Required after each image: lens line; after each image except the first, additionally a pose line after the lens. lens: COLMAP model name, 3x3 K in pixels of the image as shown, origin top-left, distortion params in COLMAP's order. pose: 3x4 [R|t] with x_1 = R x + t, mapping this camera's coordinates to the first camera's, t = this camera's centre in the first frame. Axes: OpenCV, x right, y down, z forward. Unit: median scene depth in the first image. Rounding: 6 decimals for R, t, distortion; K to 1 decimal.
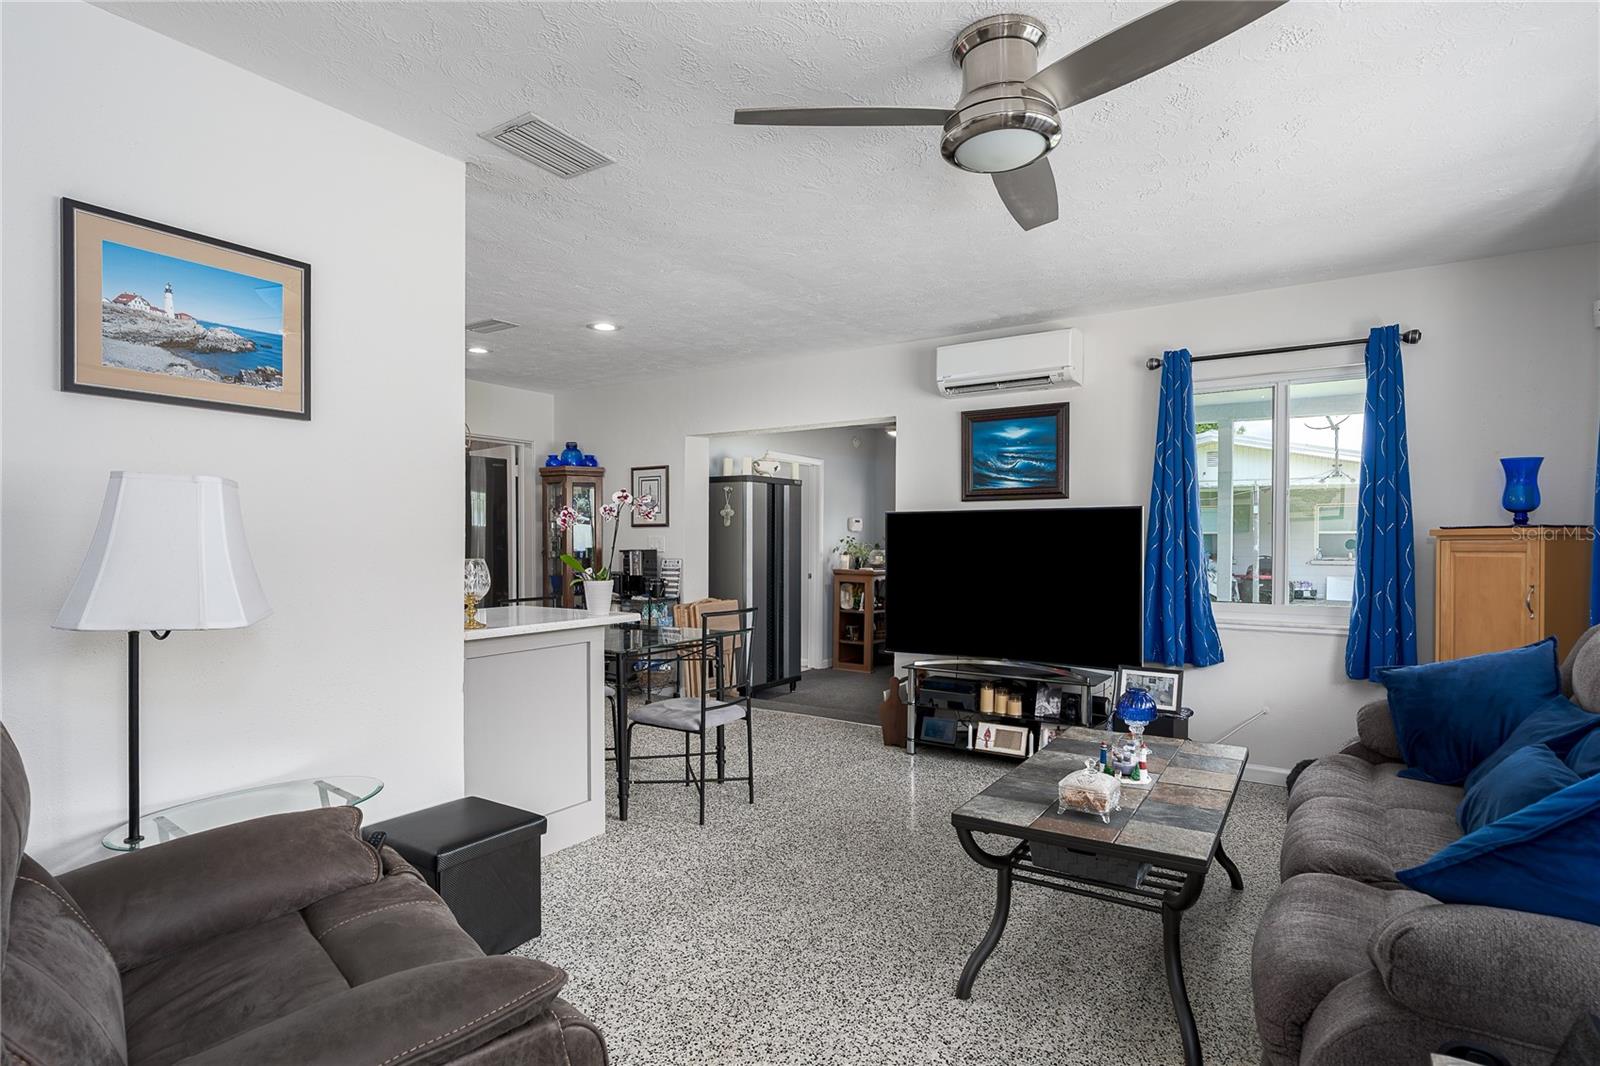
lens RADIAL K [[816.3, 0, 809.4], [0, 816.3, 531.9], [0, 0, 1]] dist [-0.005482, -0.000538]
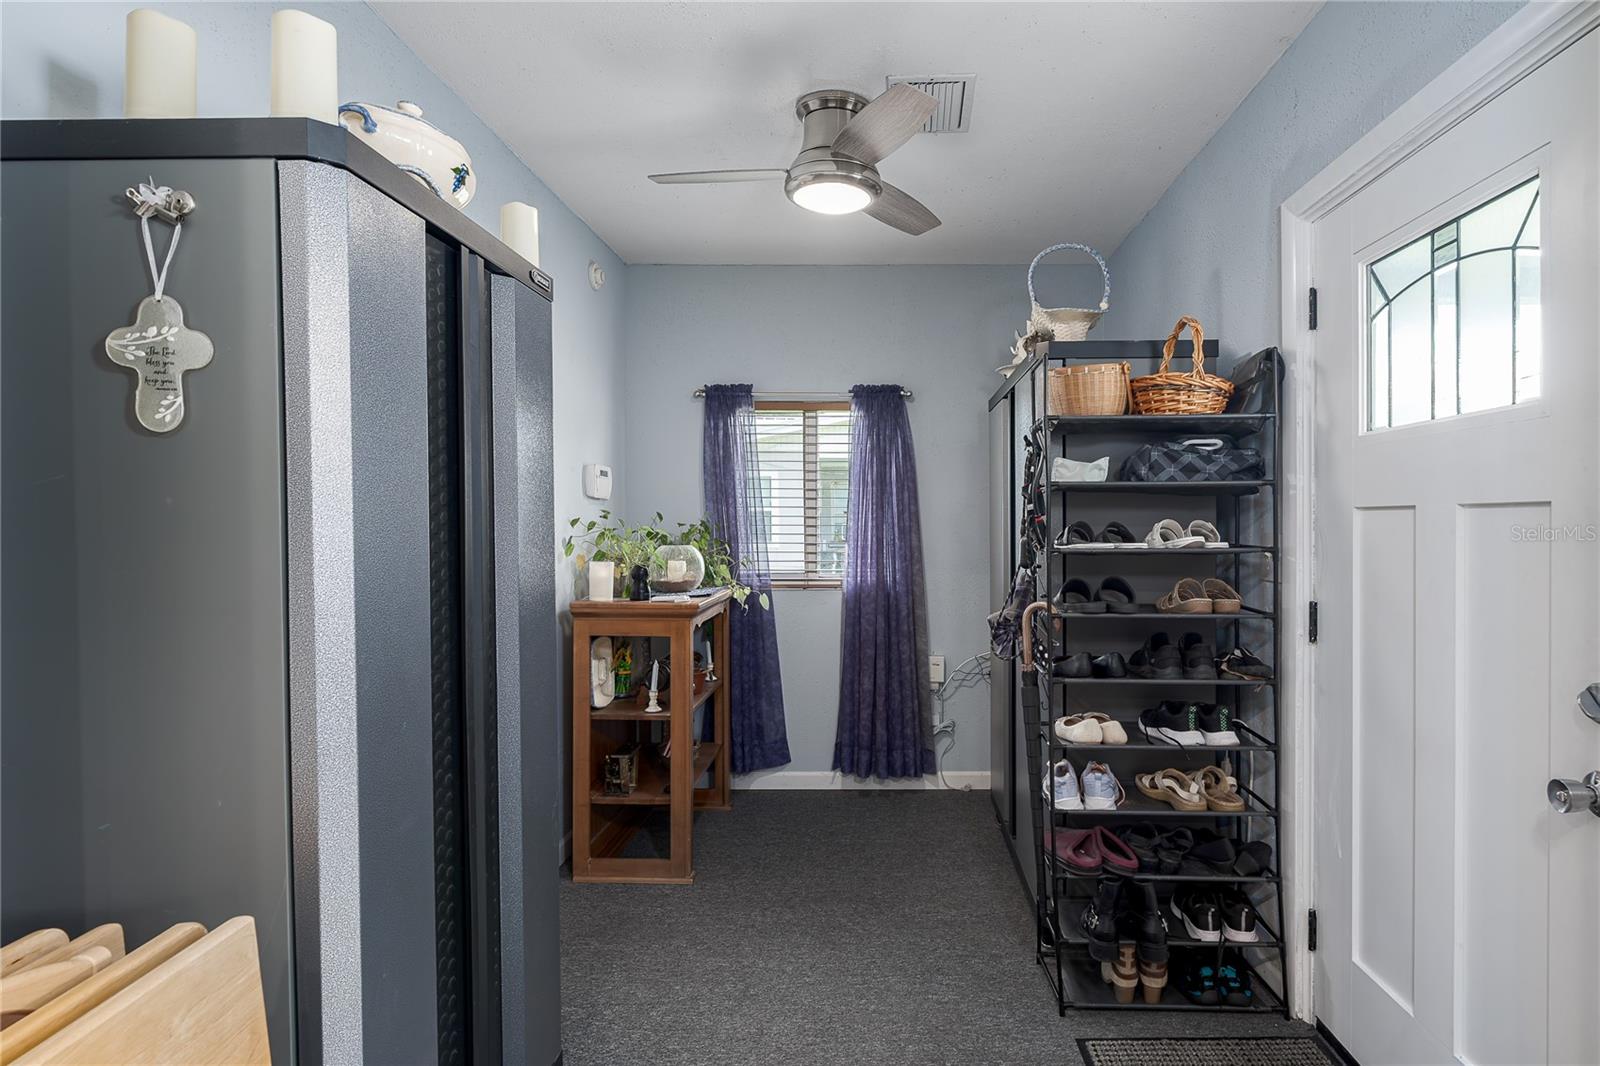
lens RADIAL K [[816.3, 0, 809.4], [0, 816.3, 531.9], [0, 0, 1]] dist [-0.005482, -0.000538]
pose [[0.870817, -0.007200, 0.491554, -0.055392], [-0.004598, 0.999730, 0.022788, 0.006514], [-0.491585, -0.022104, 0.870549, 0.644024]]
